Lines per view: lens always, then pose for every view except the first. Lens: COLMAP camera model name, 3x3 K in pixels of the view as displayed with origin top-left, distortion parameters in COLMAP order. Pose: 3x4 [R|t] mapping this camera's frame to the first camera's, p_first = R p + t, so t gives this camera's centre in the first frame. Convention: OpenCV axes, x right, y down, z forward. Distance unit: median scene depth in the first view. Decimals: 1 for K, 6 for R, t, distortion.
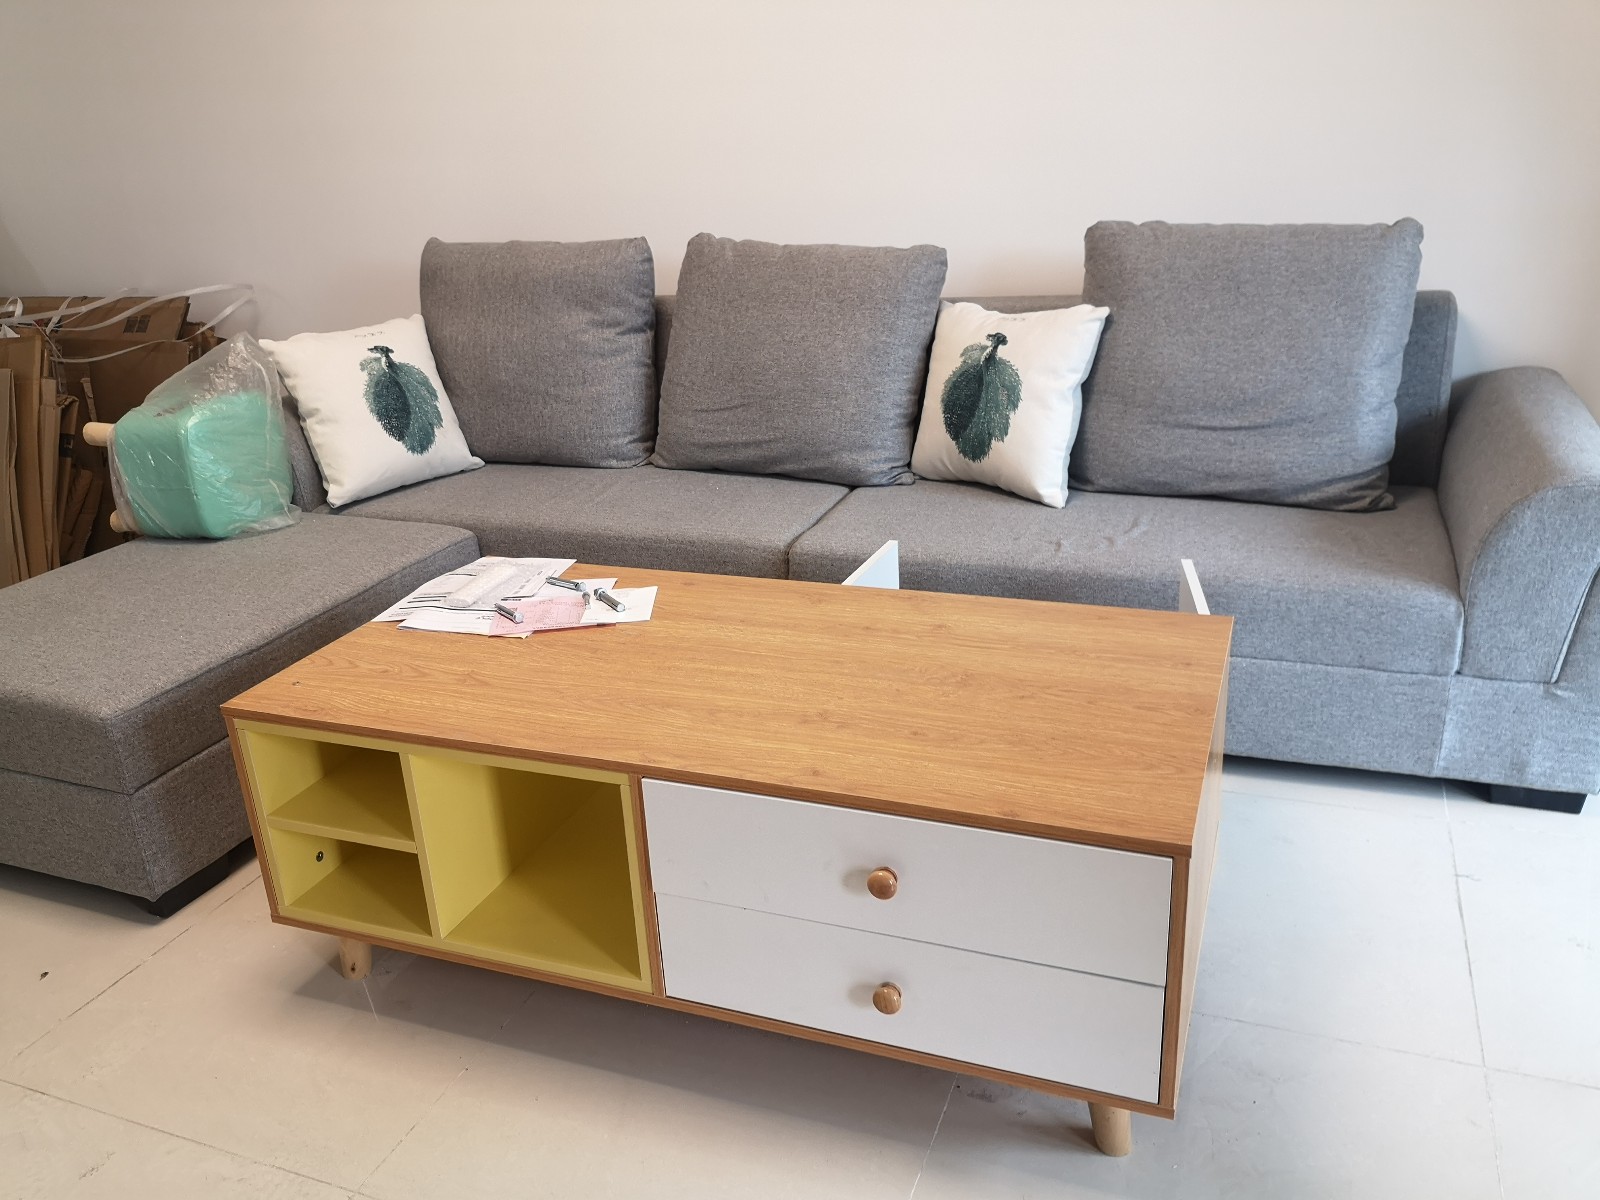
lens RADIAL K [[1246.0, 0, 800.0], [0, 1246.0, 600.0], [0, 0, 1]] dist [0.181535, -0.493277]
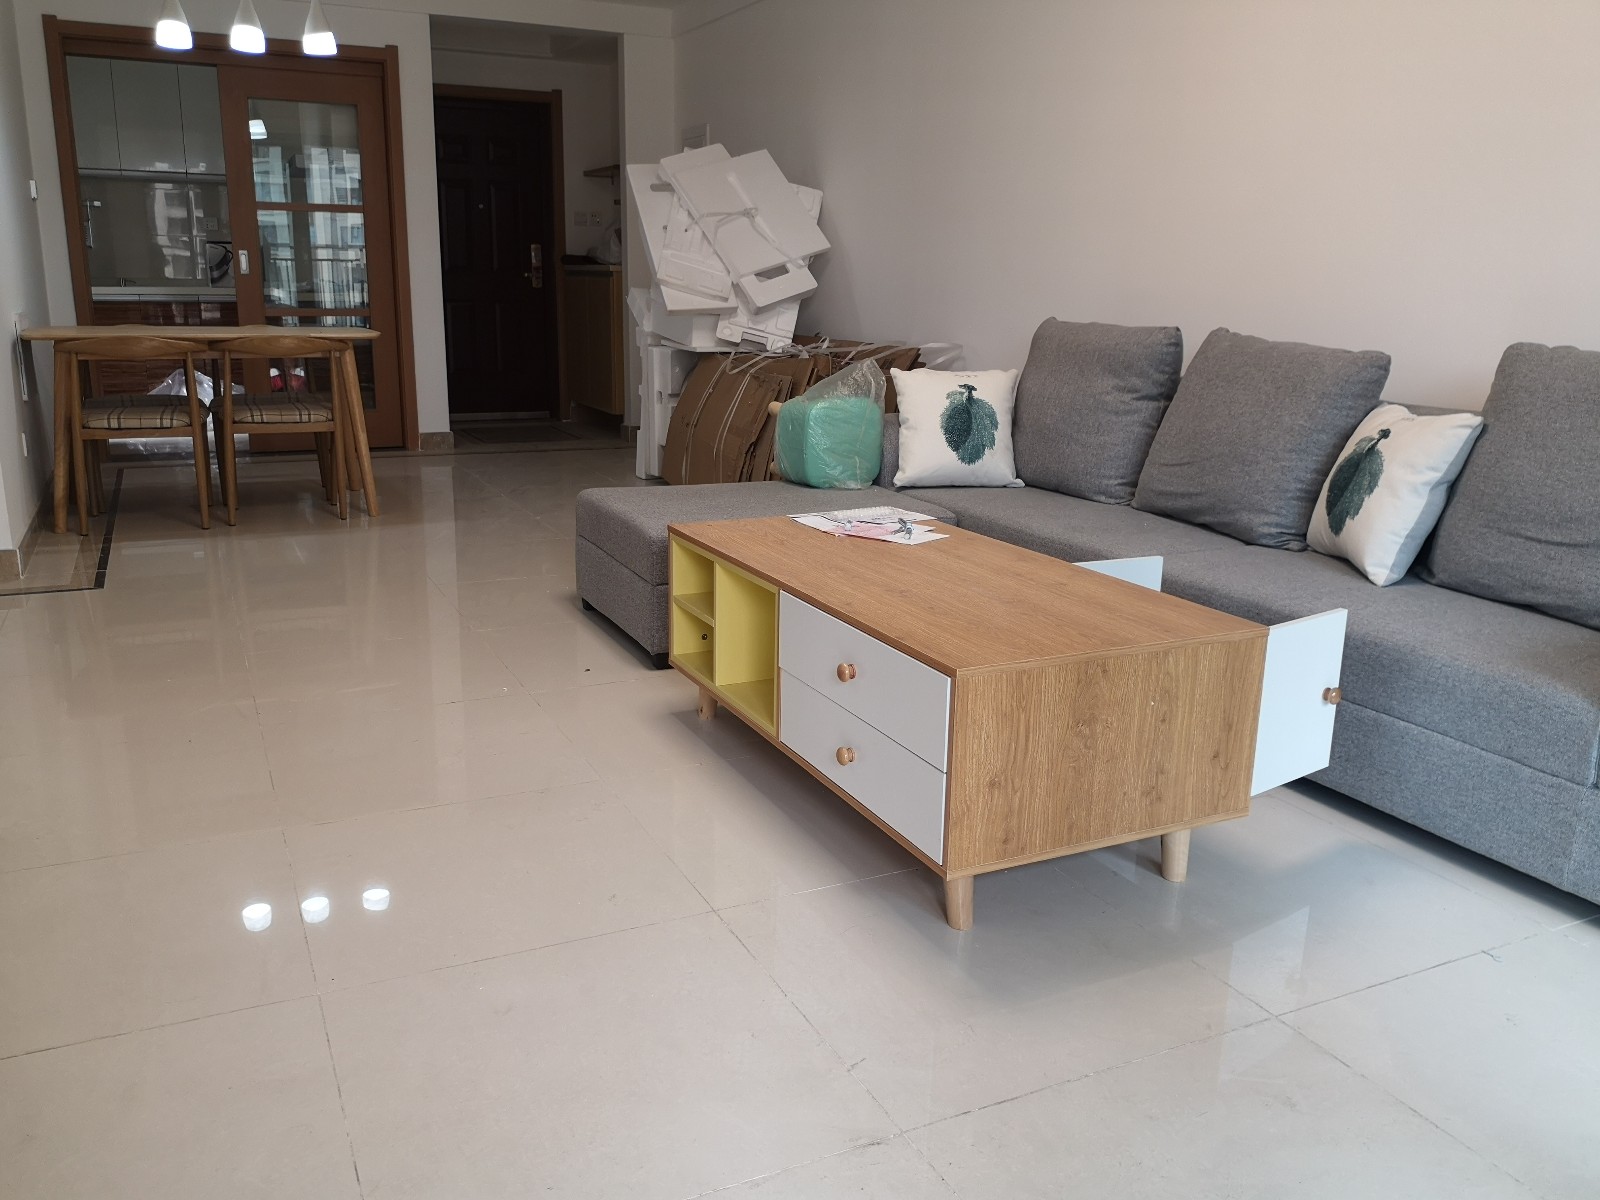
lens RADIAL K [[1269.2, 0, 800.0], [0, 1269.2, 600.0], [0, 0, 1]] dist [-0.006814, -0.005347]
pose [[0.732849, 0.229007, -0.640694, 0.503236], [-0.292993, 0.956092, 0.006605, 0.071574], [0.614074, 0.182878, 0.767768, -0.133237]]
